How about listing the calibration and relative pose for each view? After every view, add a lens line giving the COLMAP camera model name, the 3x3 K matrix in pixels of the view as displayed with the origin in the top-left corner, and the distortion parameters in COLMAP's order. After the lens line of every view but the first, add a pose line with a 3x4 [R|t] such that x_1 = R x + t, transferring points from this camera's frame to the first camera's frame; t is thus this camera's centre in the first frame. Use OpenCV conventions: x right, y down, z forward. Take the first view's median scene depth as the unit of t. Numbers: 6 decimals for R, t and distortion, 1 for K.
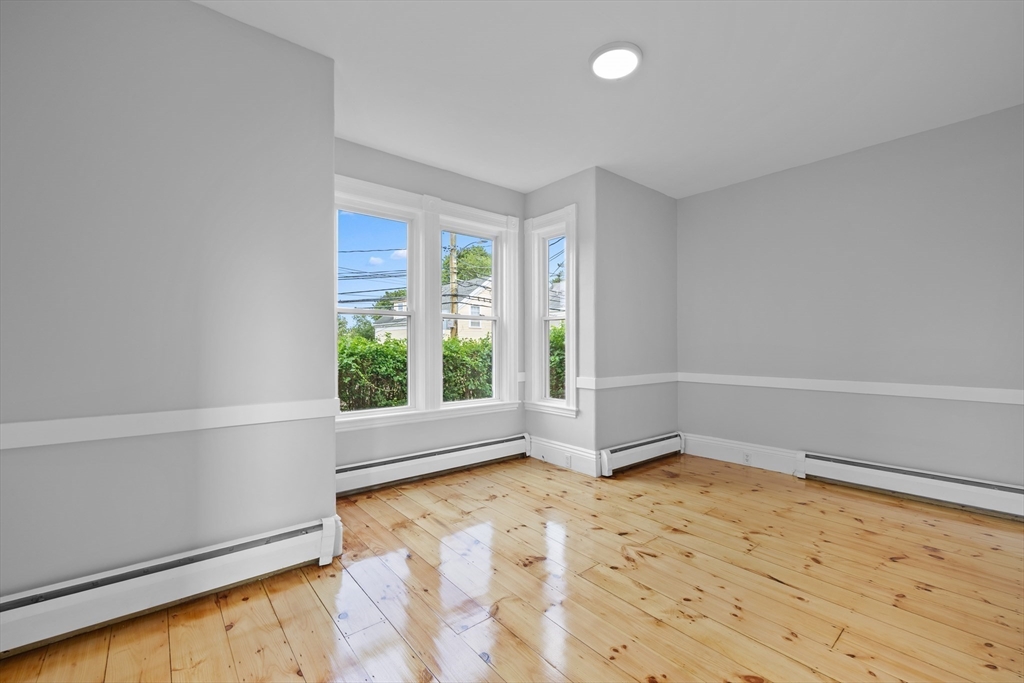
lens RADIAL K [[430.0, 0, 508.5], [0, 430.0, 342.8], [0, 0, 1]] dist [0.000056, -0.000037]
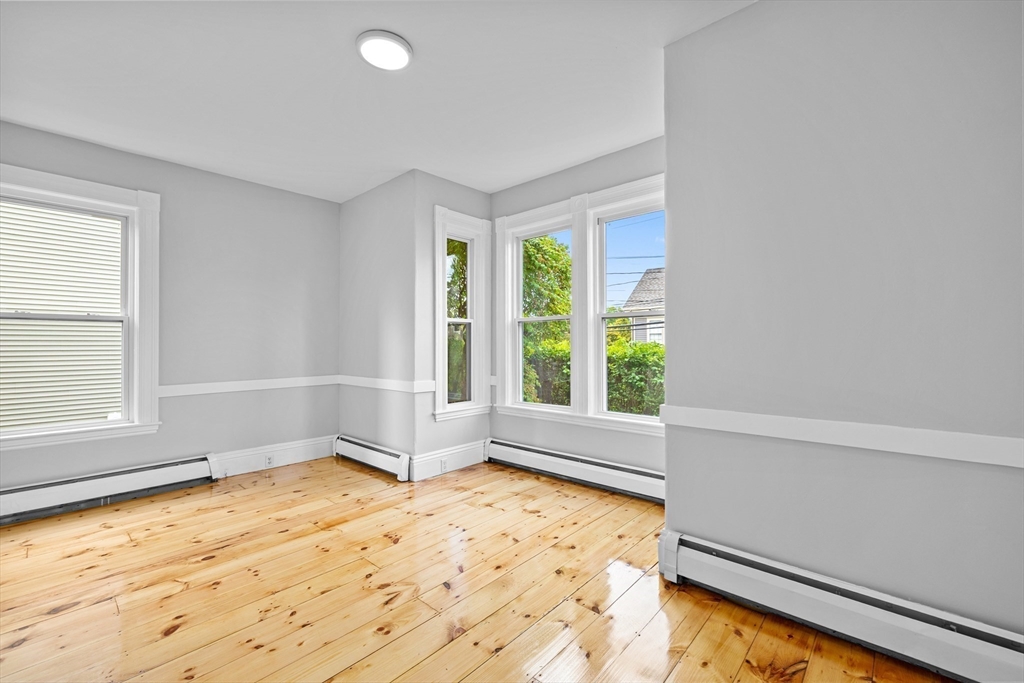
lens RADIAL K [[426.6, 0, 508.7], [0, 426.6, 341.0], [0, 0, 1]] dist [-0.000577, -0.000372]
pose [[0.142488, -0.011626, -0.989728, 0.815113], [0.007988, 0.999912, -0.010596, -0.000584], [0.989764, -0.006396, 0.142569, 0.762016]]
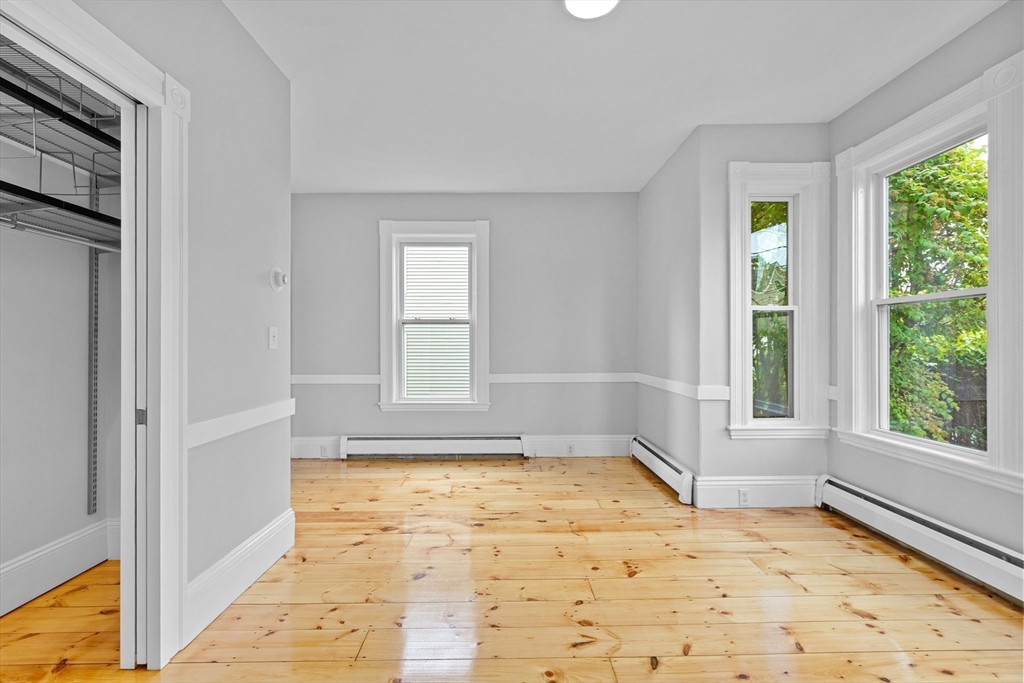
lens RADIAL K [[426.6, 0, 508.7], [0, 426.6, 341.0], [0, 0, 1]] dist [-0.000577, -0.000372]
pose [[-0.626010, -0.004785, -0.779800, 0.649721], [0.004003, 0.999948, -0.009350, 0.002610], [0.779805, -0.008974, -0.625959, 0.923675]]
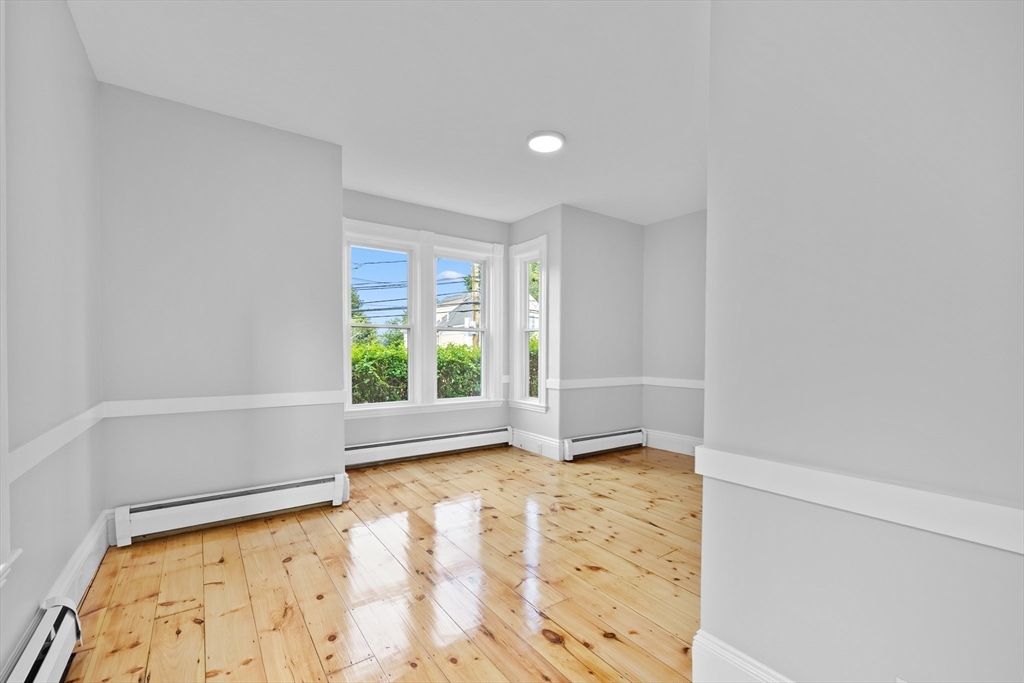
lens RADIAL K [[436.4, 0, 507.2], [0, 436.4, 355.8], [0, 0, 1]] dist [0.000741, 0.000182]
pose [[0.997108, 0.005382, -0.075810, 0.159329], [-0.004131, 0.999853, 0.016650, -0.006033], [0.075889, -0.016289, 0.996983, -0.257004]]
